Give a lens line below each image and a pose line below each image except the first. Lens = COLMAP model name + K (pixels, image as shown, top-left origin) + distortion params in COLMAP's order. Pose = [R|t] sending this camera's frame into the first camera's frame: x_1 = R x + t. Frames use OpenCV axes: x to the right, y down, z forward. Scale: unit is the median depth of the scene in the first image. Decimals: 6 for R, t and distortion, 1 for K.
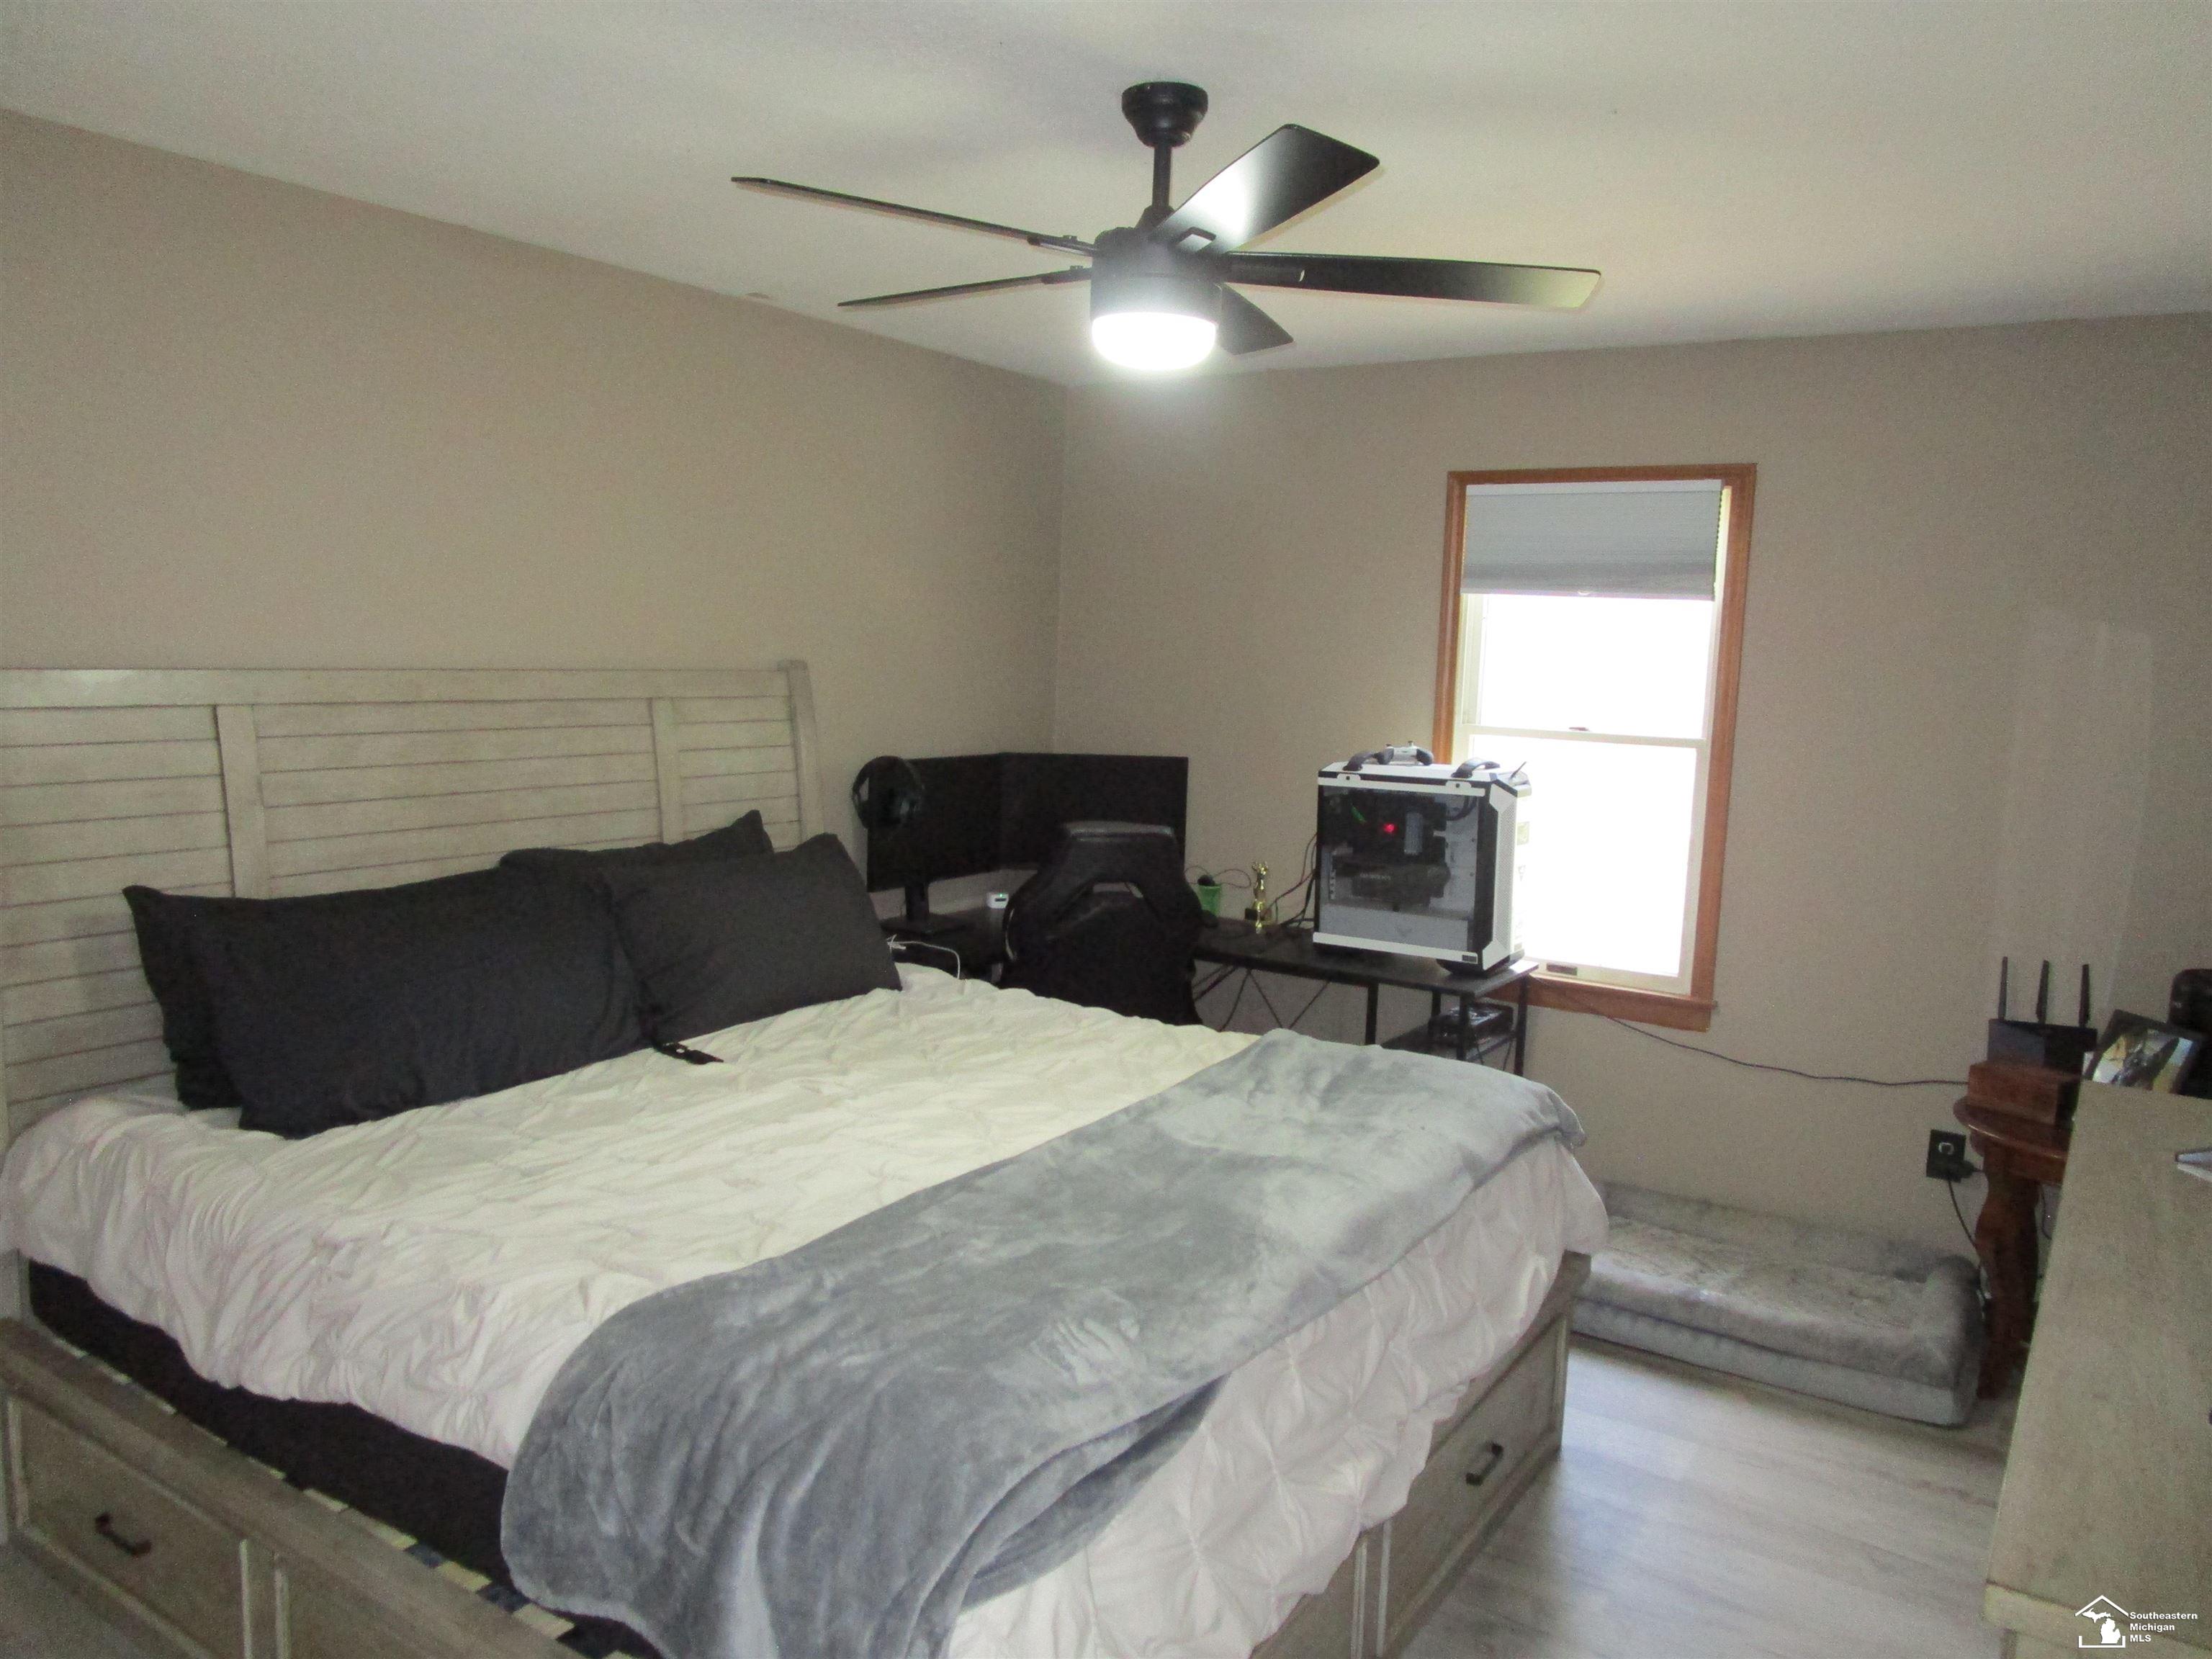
lens RADIAL K [[1564.5, 0, 1106.0], [0, 1564.5, 829.5], [0, 0, 1]] dist [-0.013413, -0.007666]
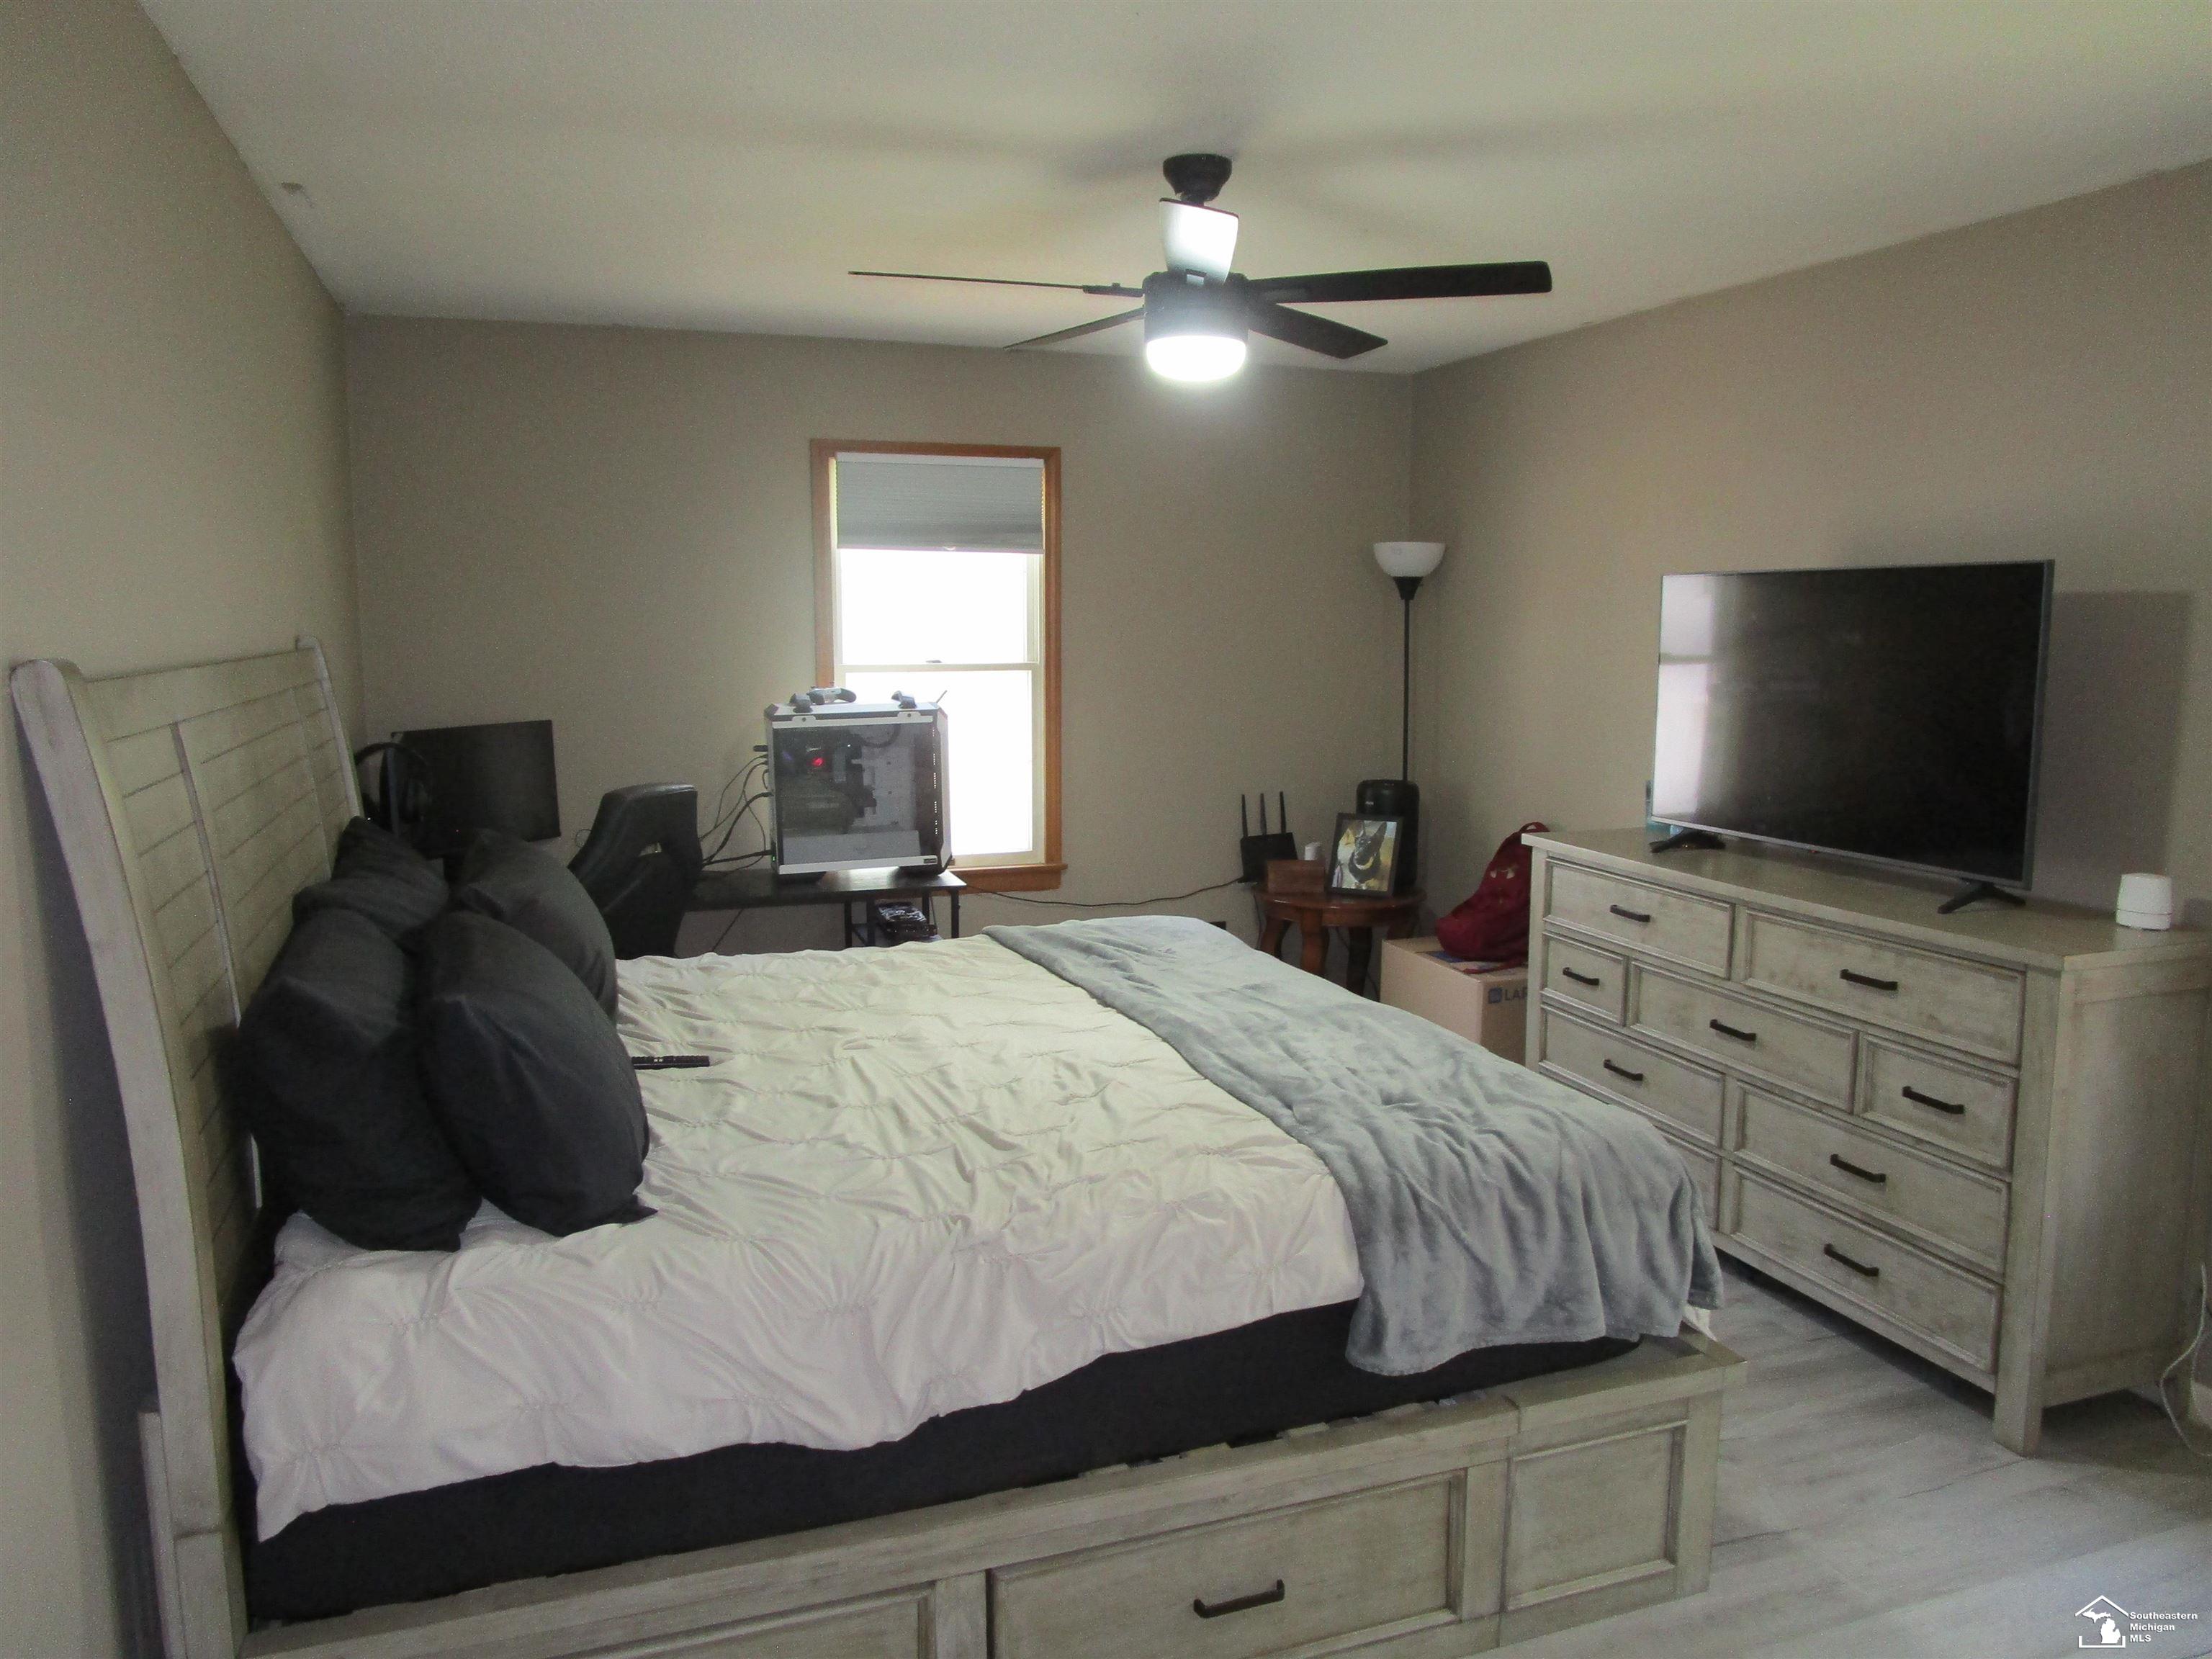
lens RADIAL K [[1564.5, 0, 1106.0], [0, 1564.5, 829.5], [0, 0, 1]] dist [-0.013413, -0.007666]
pose [[0.602924, -0.144016, 0.784692, -0.597891], [0.115755, 0.988955, 0.092563, -0.034026], [-0.789356, 0.035024, 0.612936, 0.170032]]
